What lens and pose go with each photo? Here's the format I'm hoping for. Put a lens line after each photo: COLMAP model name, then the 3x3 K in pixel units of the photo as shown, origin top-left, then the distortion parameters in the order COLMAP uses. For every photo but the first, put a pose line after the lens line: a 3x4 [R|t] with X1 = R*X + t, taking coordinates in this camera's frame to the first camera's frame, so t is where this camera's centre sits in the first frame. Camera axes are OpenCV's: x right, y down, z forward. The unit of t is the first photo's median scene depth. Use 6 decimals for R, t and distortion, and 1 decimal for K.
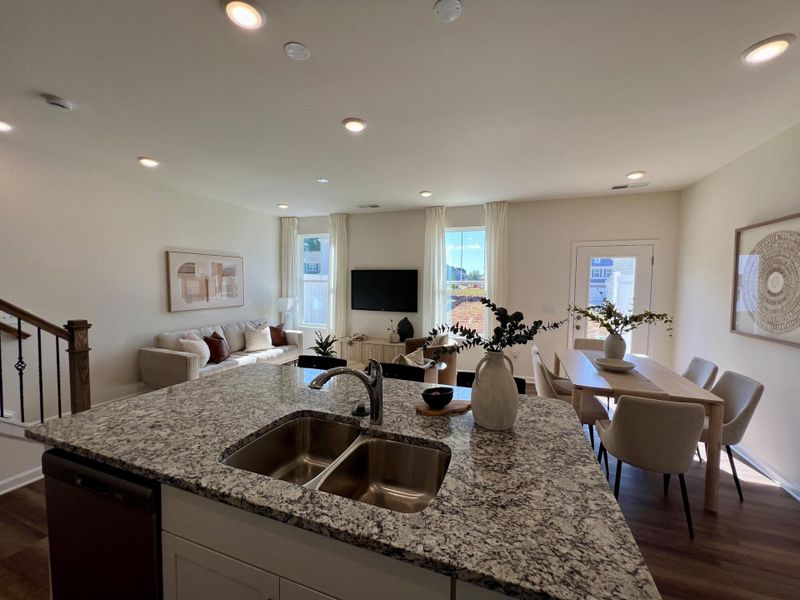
lens RADIAL K [[320.5, 0, 401.9], [0, 320.5, 302.8], [0, 0, 1]] dist [-0.002569, 0.000777]
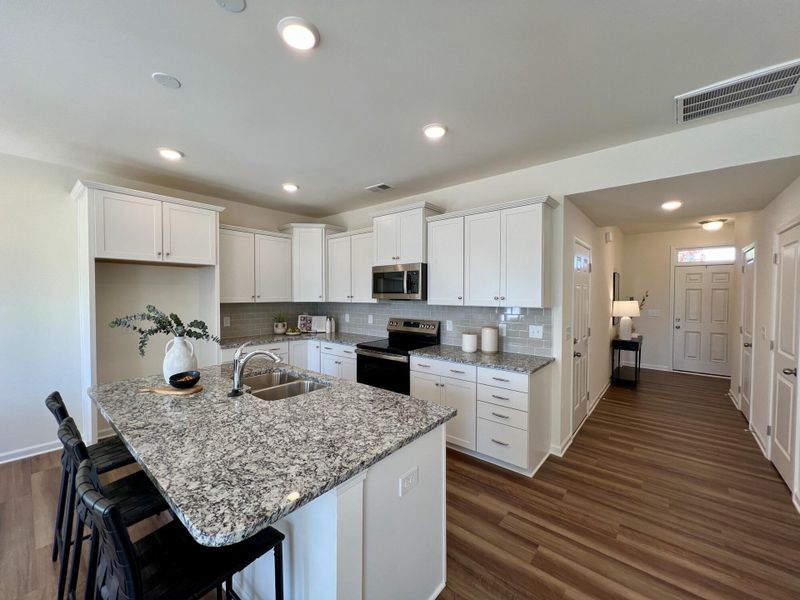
lens RADIAL K [[320.5, 0, 401.4], [0, 320.5, 302.3], [0, 0, 1]] dist [-0.002569, 0.000777]
pose [[-0.941797, -0.025389, 0.335223, -0.383677], [0.004985, 0.995980, 0.089440, -0.047015], [-0.336146, 0.085905, -0.937884, 0.630938]]
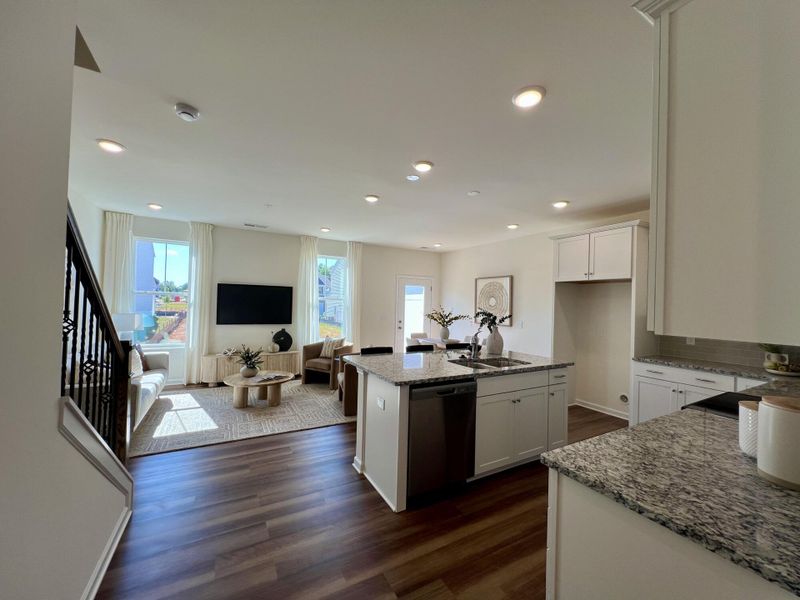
lens RADIAL K [[320.5, 0, 401.2], [0, 320.5, 300.7], [0, 0, 1]] dist [-0.002569, 0.000777]
pose [[0.651229, 0.010110, 0.758814, -0.692798], [0.028914, 0.998855, -0.038124, 0.002764], [-0.758331, 0.046768, 0.650190, -0.056299]]
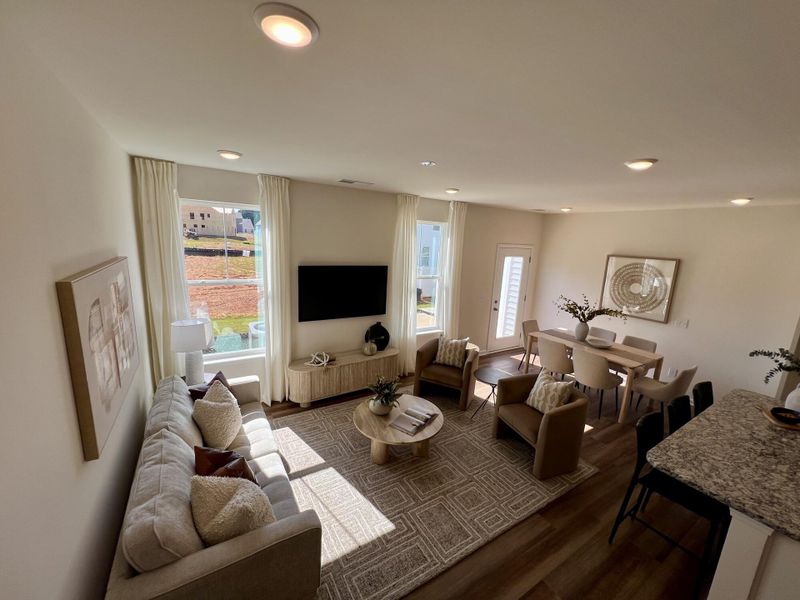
lens RADIAL K [[320.5, 0, 401.4], [0, 320.5, 300.9], [0, 0, 1]] dist [-0.002569, 0.000777]
pose [[0.610078, -0.134512, 0.780840, -0.741578], [0.006233, 0.986269, 0.165031, -0.183693], [-0.792317, -0.095815, 0.602539, 0.535788]]
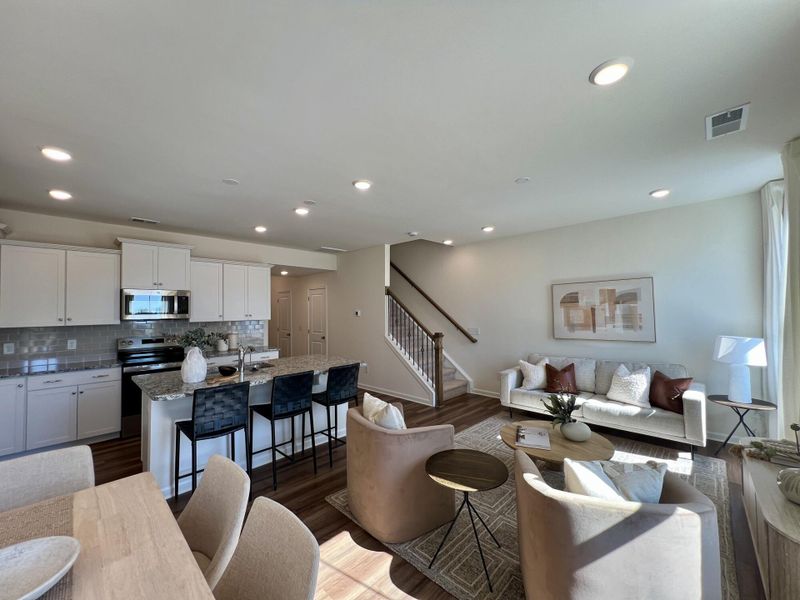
lens RADIAL K [[320.5, 0, 401.5], [0, 320.5, 301.8], [0, 0, 1]] dist [-0.002569, 0.000777]
pose [[-0.406367, -0.035797, -0.913008, 0.502163], [-0.048074, 0.998686, -0.017760, -0.051529], [0.912444, 0.036675, -0.407554, 0.929057]]
